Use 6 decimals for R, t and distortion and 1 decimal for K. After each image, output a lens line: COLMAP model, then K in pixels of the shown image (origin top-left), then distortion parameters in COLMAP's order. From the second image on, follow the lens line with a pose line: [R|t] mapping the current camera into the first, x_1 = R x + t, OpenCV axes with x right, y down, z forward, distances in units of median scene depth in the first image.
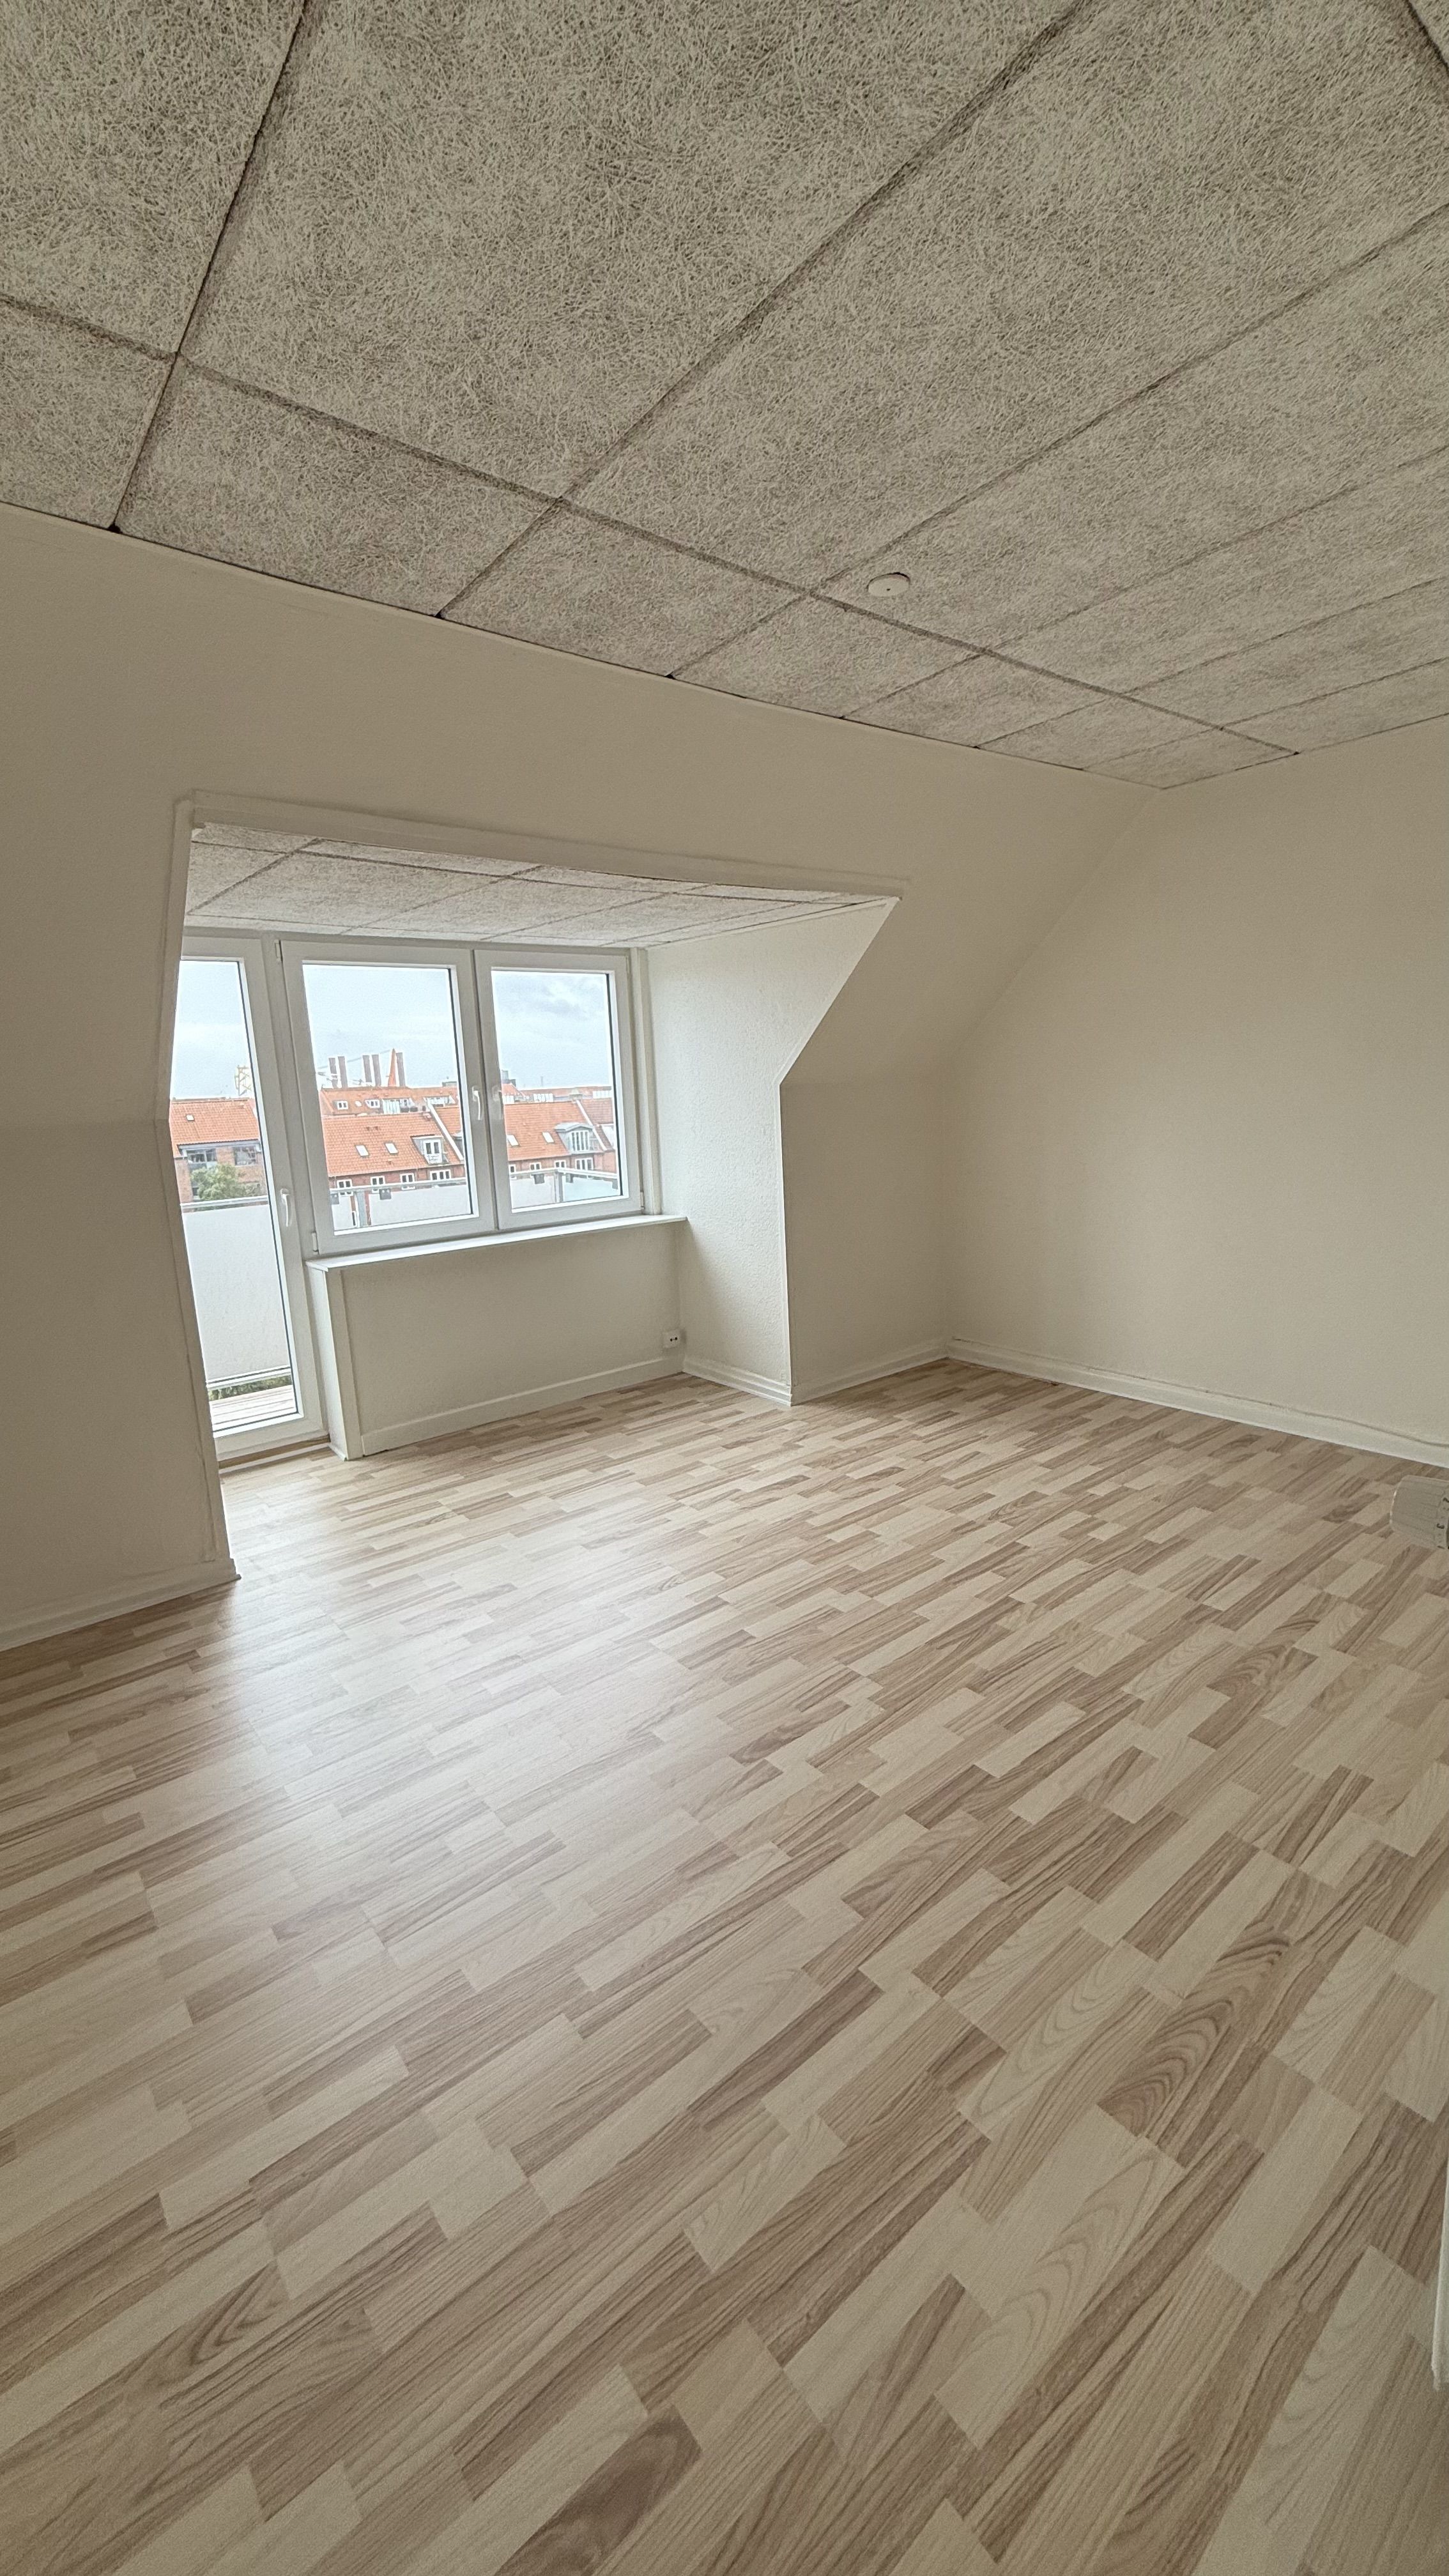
lens RADIAL K [[1029.1, 0, 724.5], [0, 1029.1, 1288.0], [0, 0, 1]] dist [-0.001945, -0.000221]
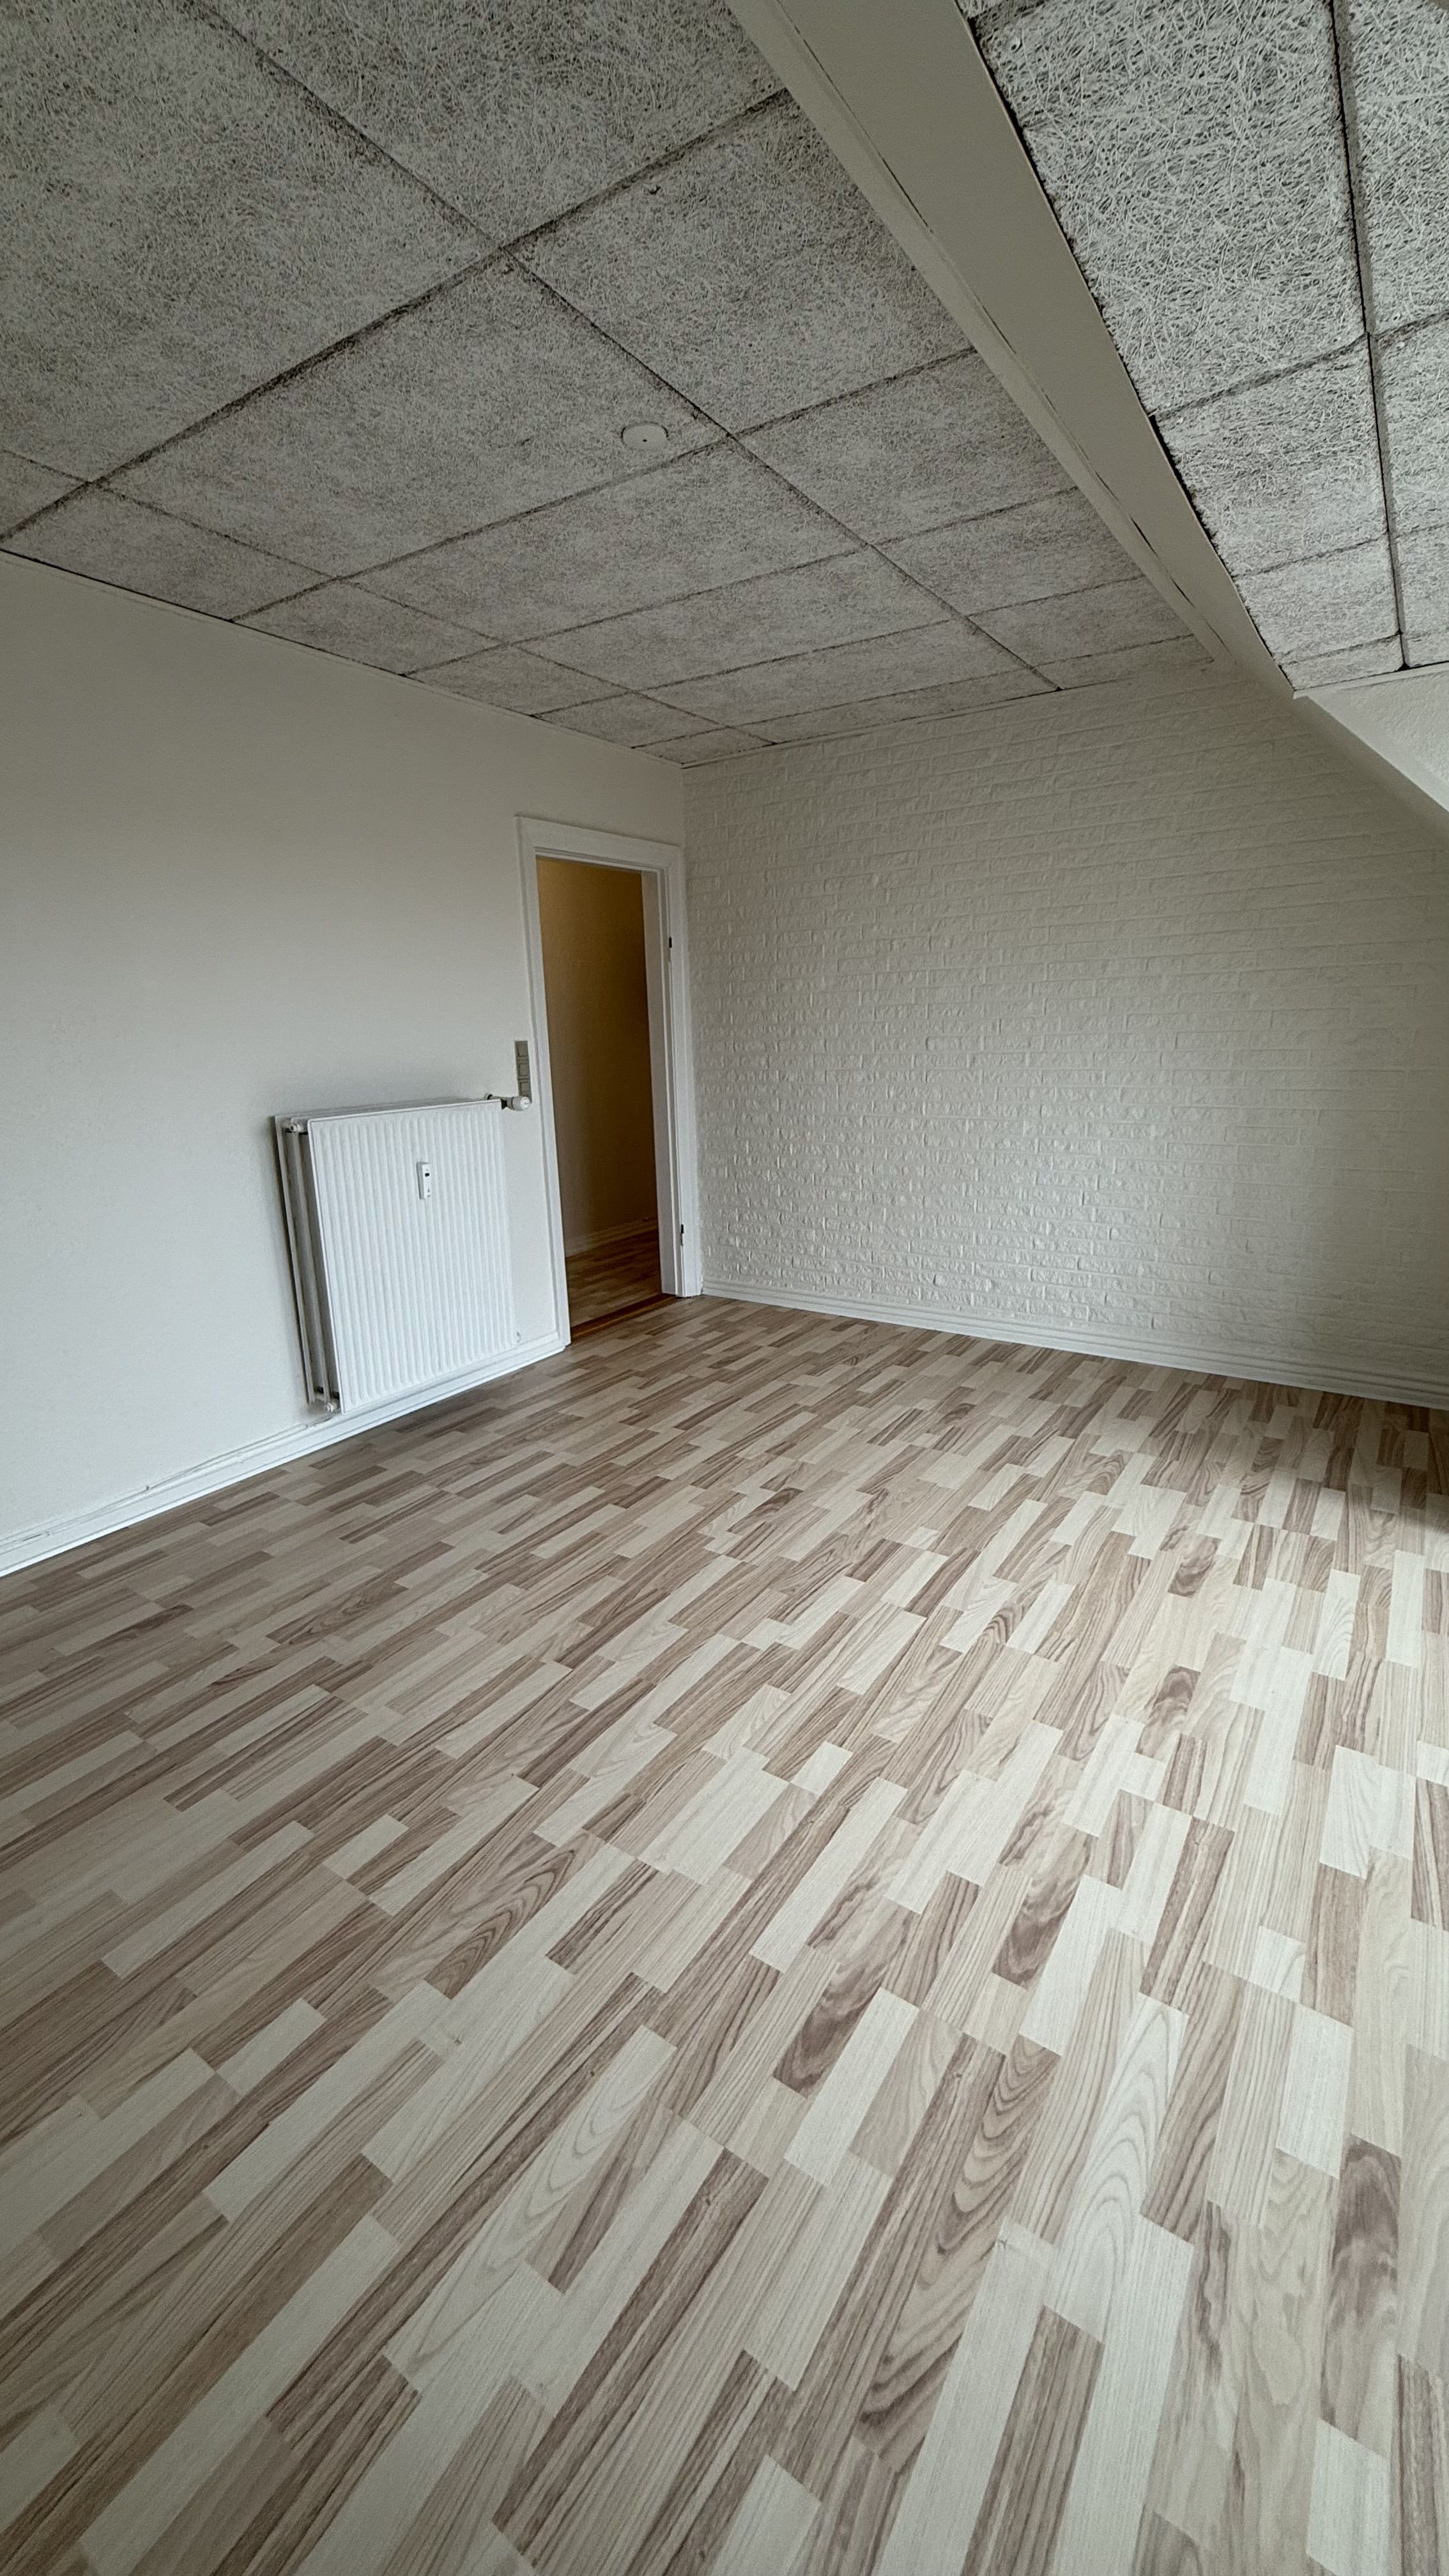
lens RADIAL K [[1029.1, 0, 724.5], [0, 1029.1, 1288.0], [0, 0, 1]] dist [-0.001945, -0.000221]
pose [[-0.954698, 0.144863, -0.259935, 0.312931], [0.014082, 0.894523, 0.446800, -0.292420], [0.297243, 0.422899, -0.856039, 1.515854]]
